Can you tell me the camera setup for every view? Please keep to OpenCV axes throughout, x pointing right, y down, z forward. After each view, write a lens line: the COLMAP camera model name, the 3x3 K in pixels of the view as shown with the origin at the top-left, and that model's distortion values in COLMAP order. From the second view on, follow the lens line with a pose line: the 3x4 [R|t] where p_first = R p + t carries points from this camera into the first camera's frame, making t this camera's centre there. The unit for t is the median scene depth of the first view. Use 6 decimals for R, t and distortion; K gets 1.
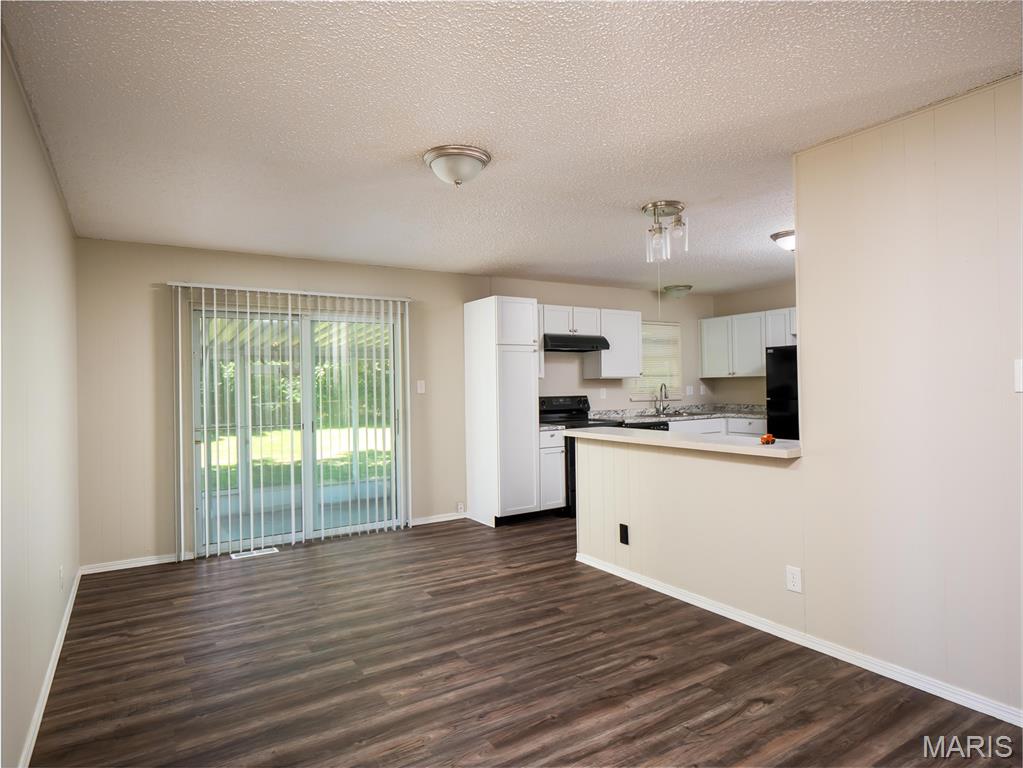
lens RADIAL K [[608.3, 0, 507.6], [0, 608.3, 378.4], [0, 0, 1]] dist [-0.011697, 0.001547]
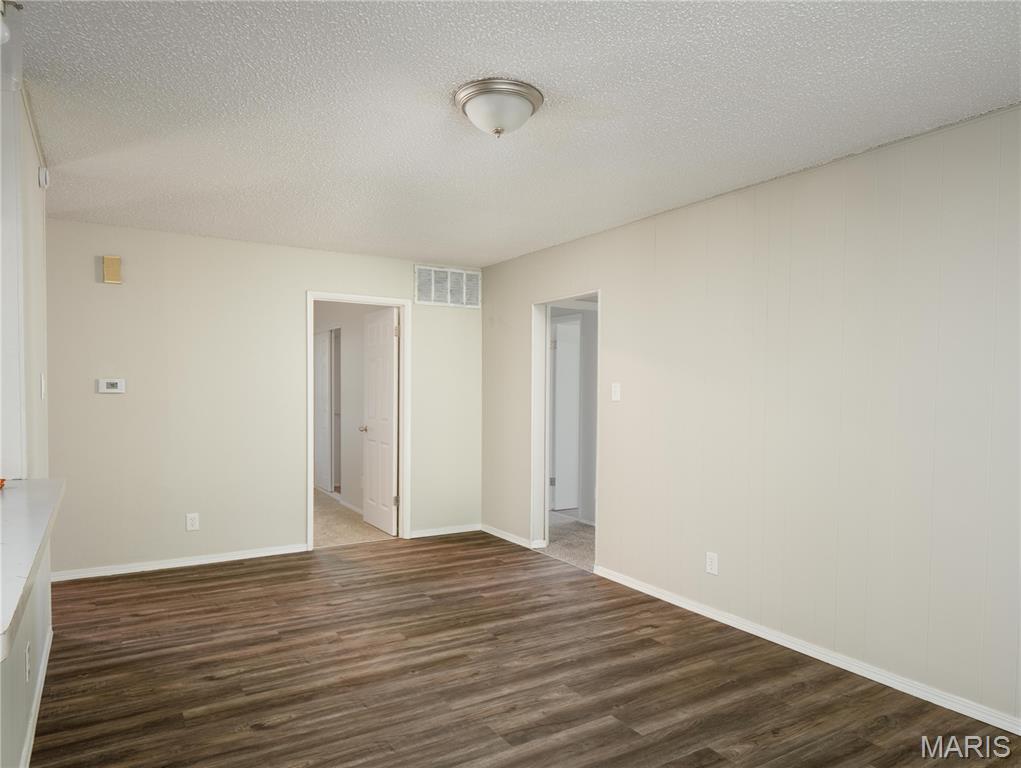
lens RADIAL K [[661.9, 0, 509.3], [0, 661.9, 386.5], [0, 0, 1]] dist [0.000540, 0.000116]
pose [[-0.999940, 0.008700, 0.006644, -0.106187], [0.008619, 0.999890, -0.012064, 0.034698], [-0.006749, -0.012006, -0.999905, 2.013884]]
